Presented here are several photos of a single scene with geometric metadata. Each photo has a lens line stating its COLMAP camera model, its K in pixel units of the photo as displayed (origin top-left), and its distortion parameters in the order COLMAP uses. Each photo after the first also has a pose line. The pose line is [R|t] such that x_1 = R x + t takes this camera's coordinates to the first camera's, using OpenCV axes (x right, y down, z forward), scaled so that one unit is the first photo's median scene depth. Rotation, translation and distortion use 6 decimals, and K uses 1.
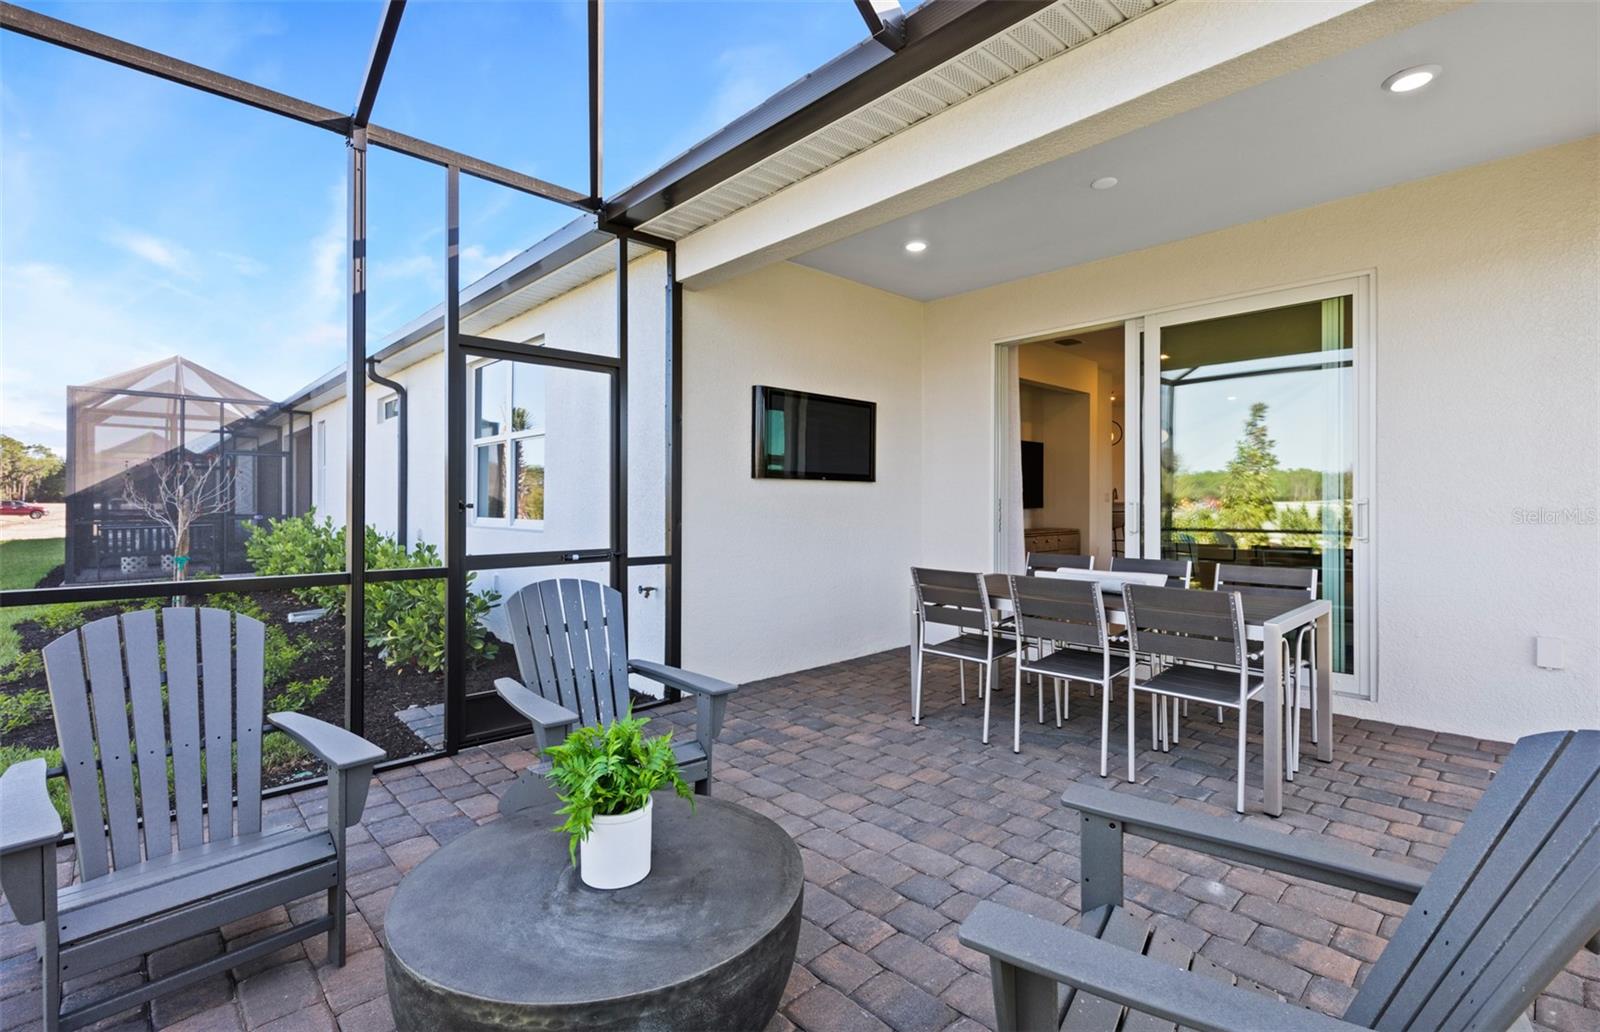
lens RADIAL K [[669.5, 0, 803.5], [0, 669.5, 510.6], [0, 0, 1]] dist [0.000012, -0.000067]
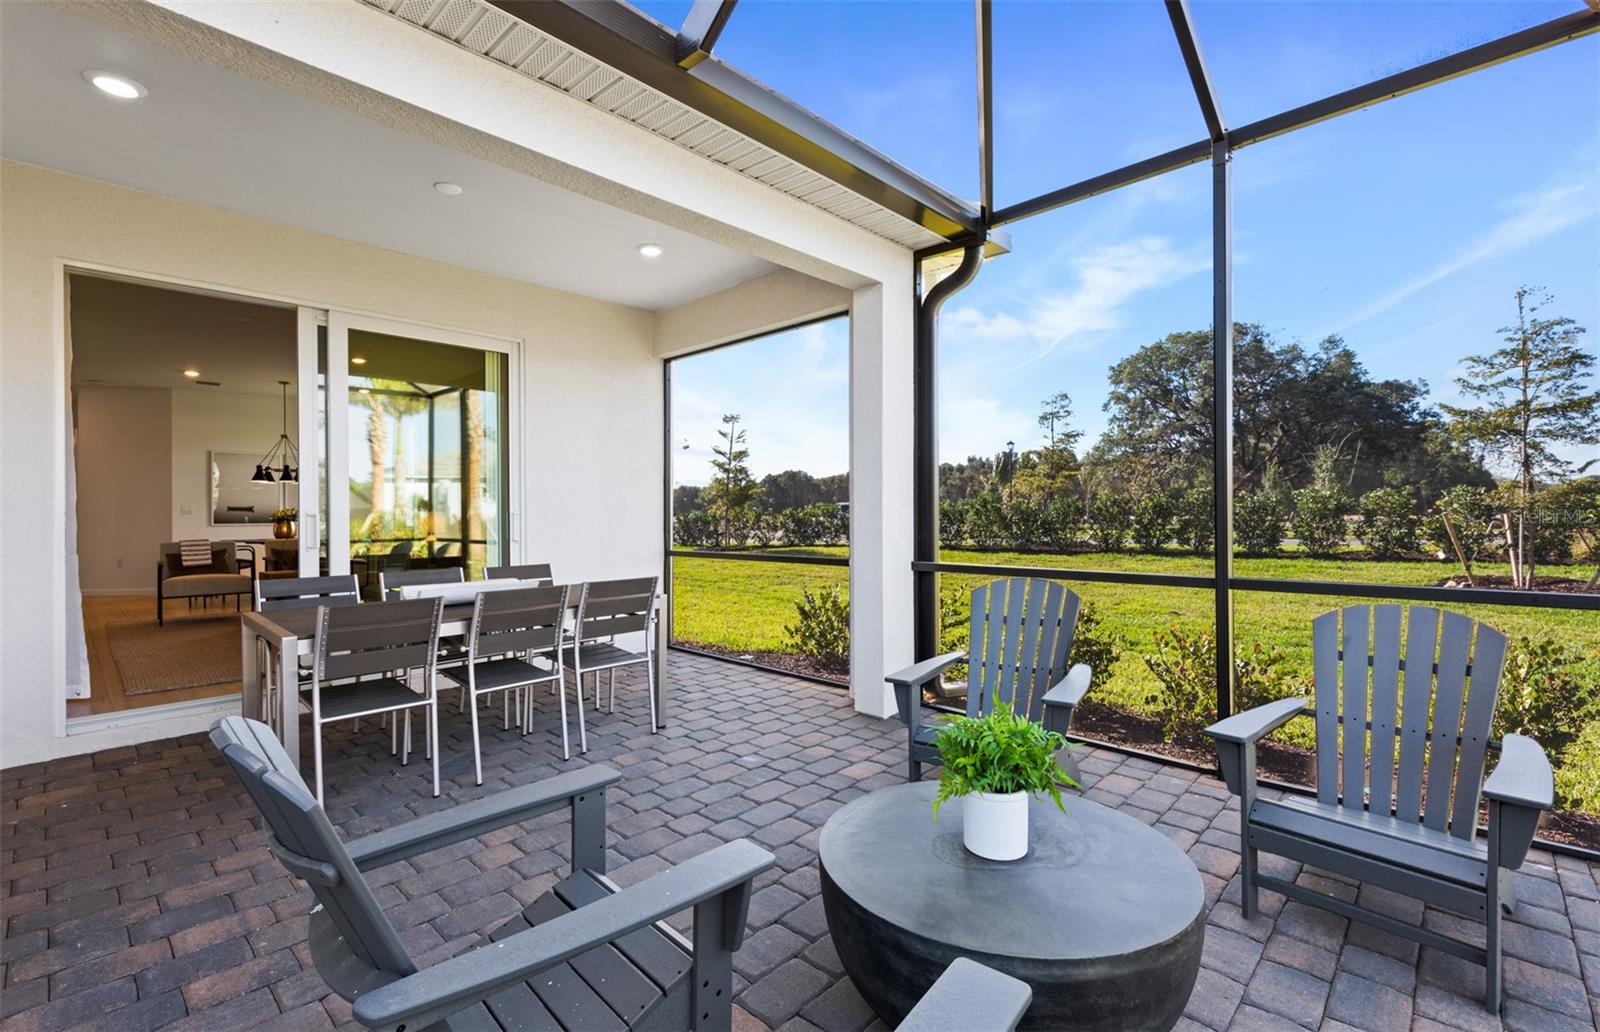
lens RADIAL K [[669.5, 0, 803.5], [0, 669.5, 510.6], [0, 0, 1]] dist [0.000012, -0.000067]
pose [[-0.011590, 0.002369, 0.999930, -0.466647], [0.008193, 0.999964, -0.002275, -0.010679], [-0.999899, 0.008167, -0.011609, 0.423438]]
